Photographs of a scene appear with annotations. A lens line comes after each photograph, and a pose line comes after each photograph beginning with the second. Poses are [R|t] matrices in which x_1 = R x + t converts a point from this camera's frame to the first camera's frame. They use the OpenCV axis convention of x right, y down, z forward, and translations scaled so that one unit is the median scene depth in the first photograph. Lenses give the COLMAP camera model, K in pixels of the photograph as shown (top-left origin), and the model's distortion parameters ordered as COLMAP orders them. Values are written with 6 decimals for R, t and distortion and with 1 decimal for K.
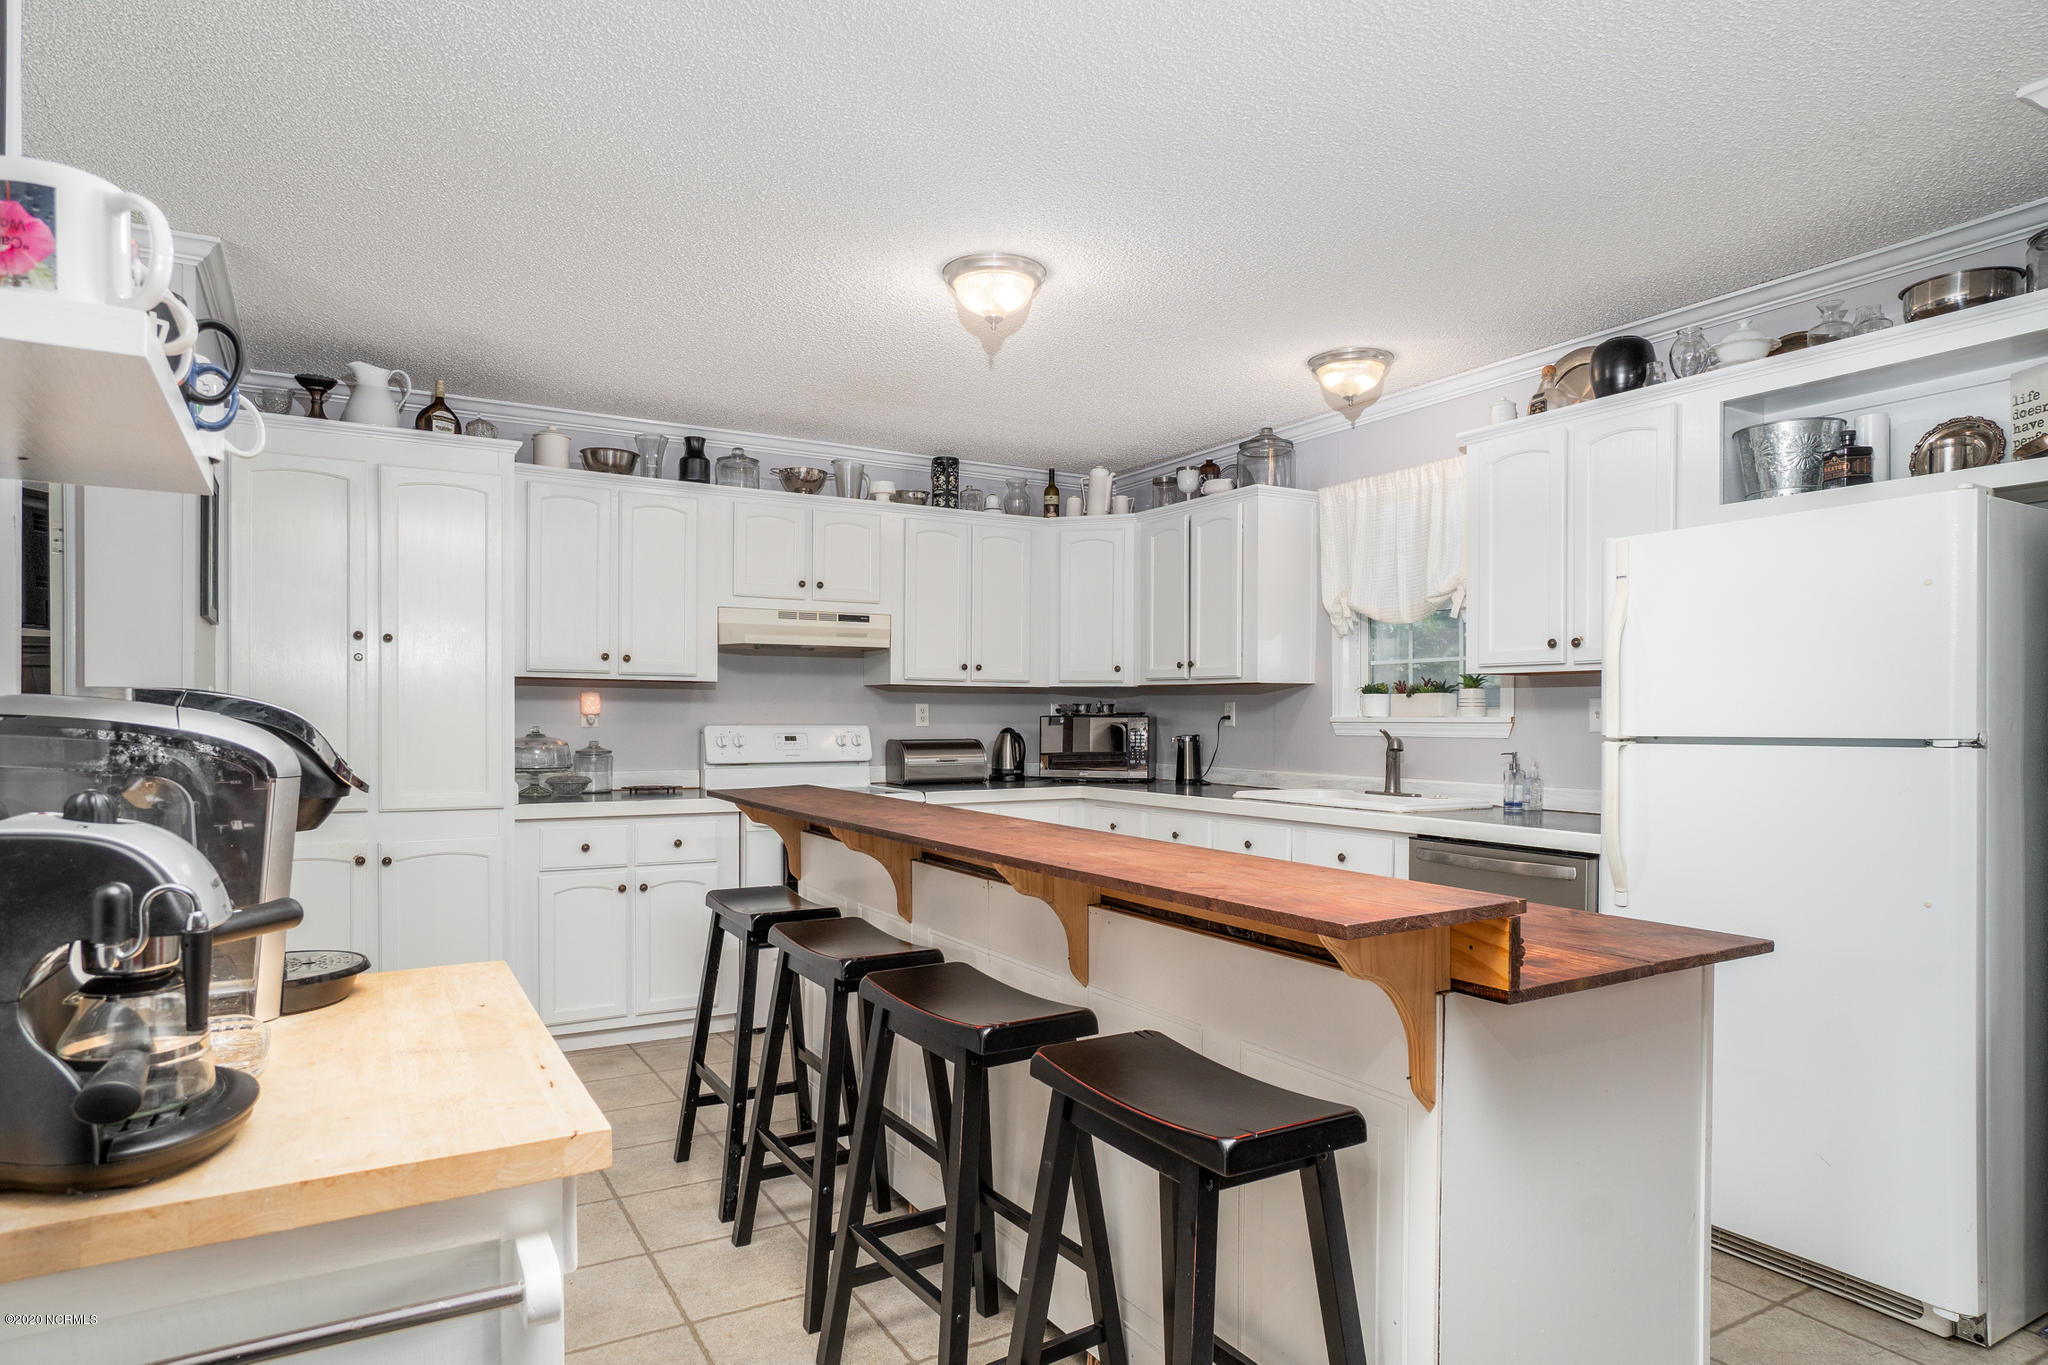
lens RADIAL K [[1168.9, 0, 1013.0], [0, 1168.9, 714.8], [0, 0, 1]] dist [-0.000784, -0.001395]
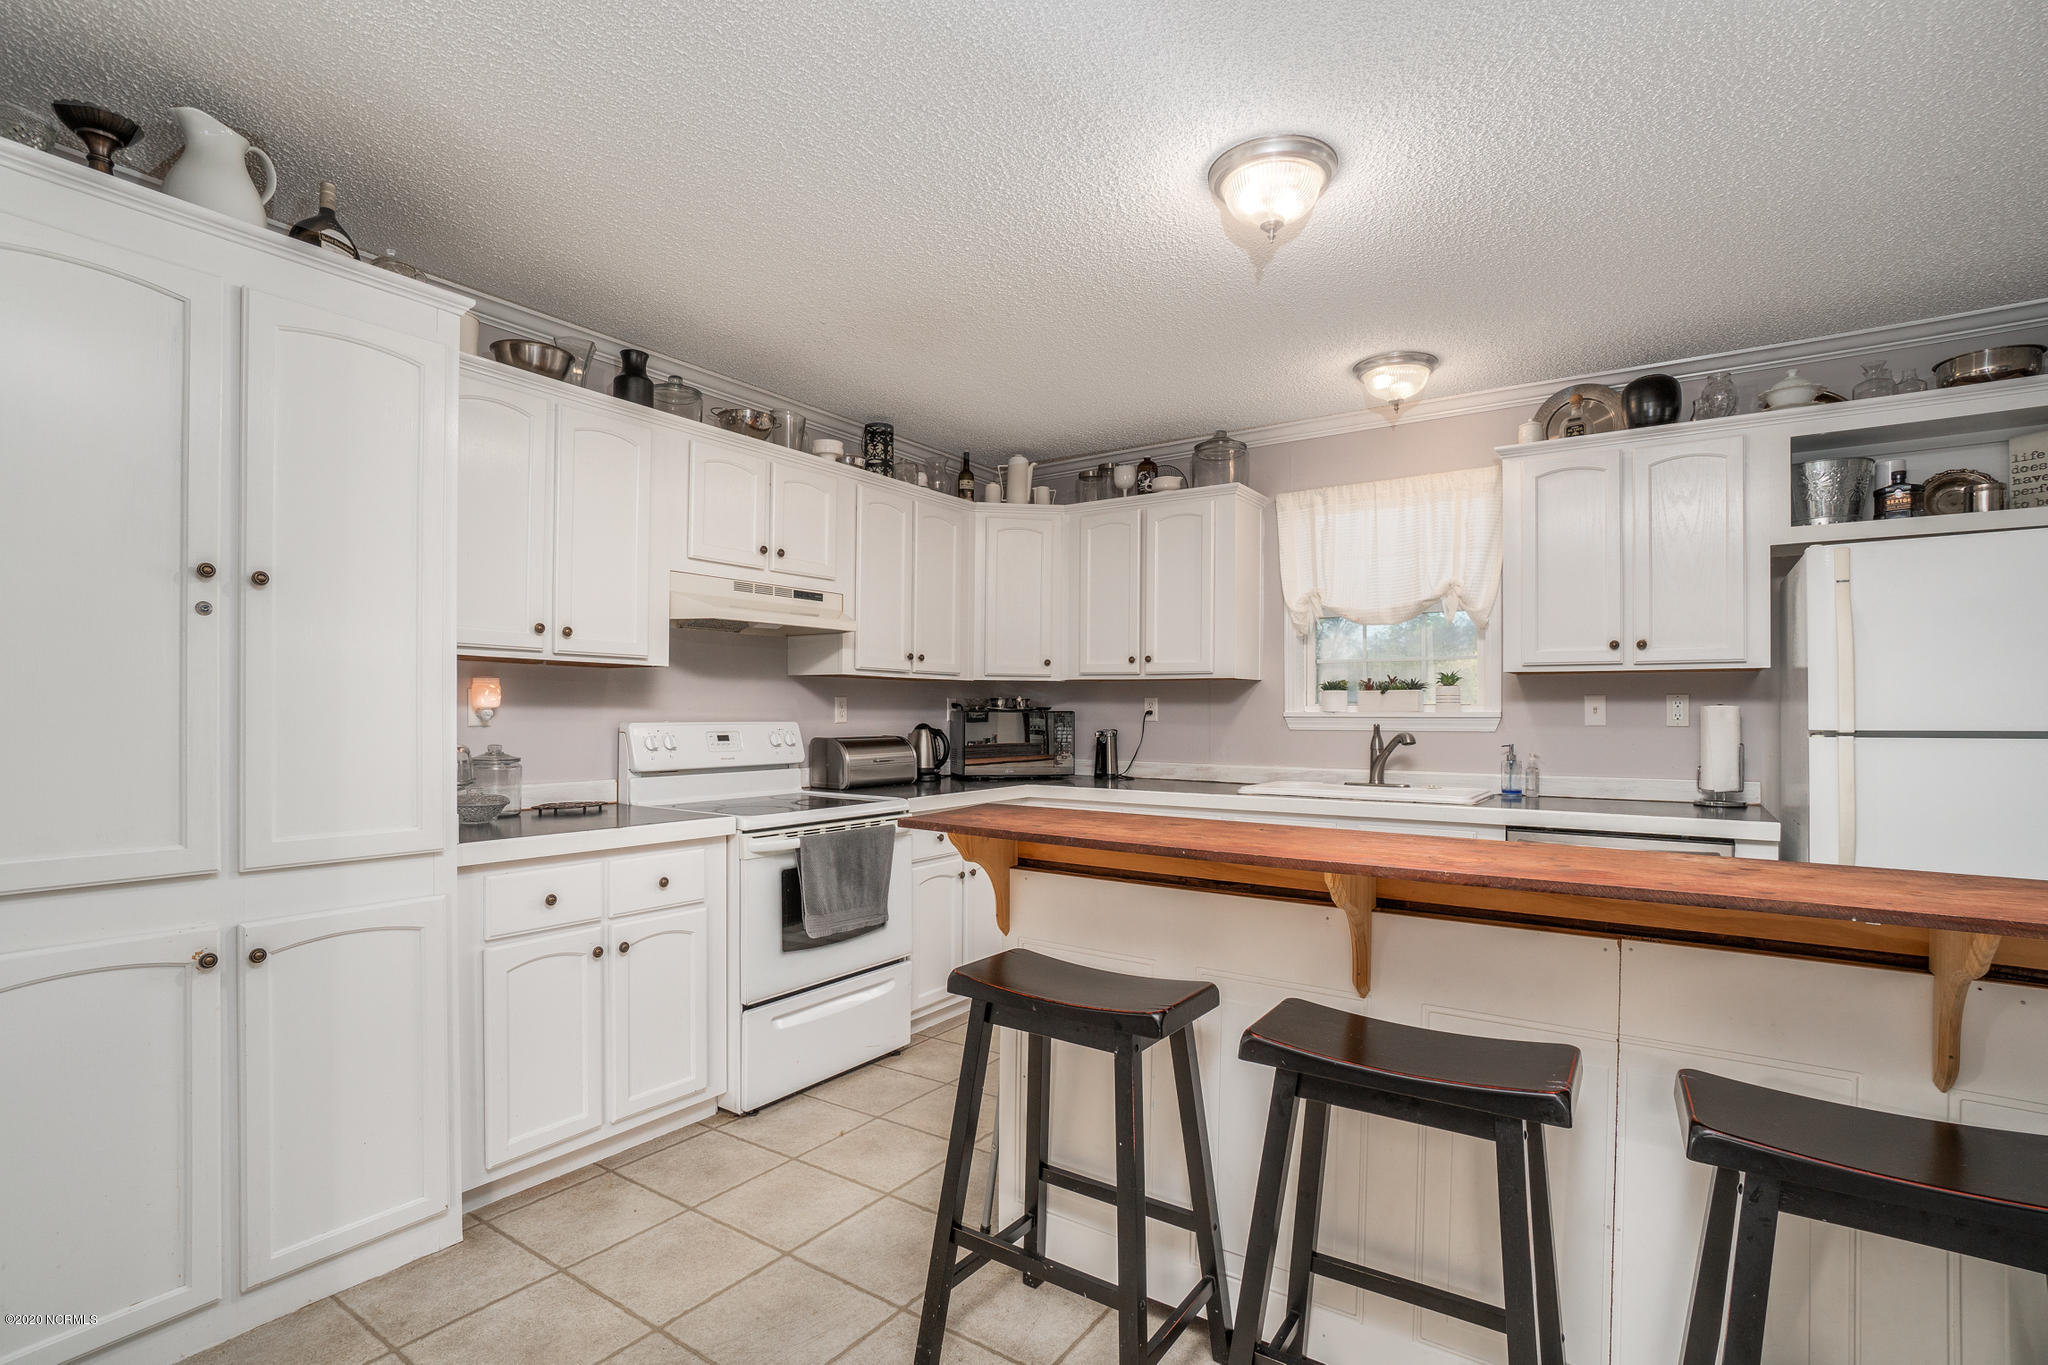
lens RADIAL K [[983.7, 0, 1027.8], [0, 983.7, 700.2], [0, 0, 1]] dist [-0.004156, -0.000790]
pose [[0.900866, 0.005345, 0.434064, -0.311239], [-0.001151, 0.999950, -0.009923, 0.000234], [-0.434095, 0.008440, 0.900828, 0.297456]]
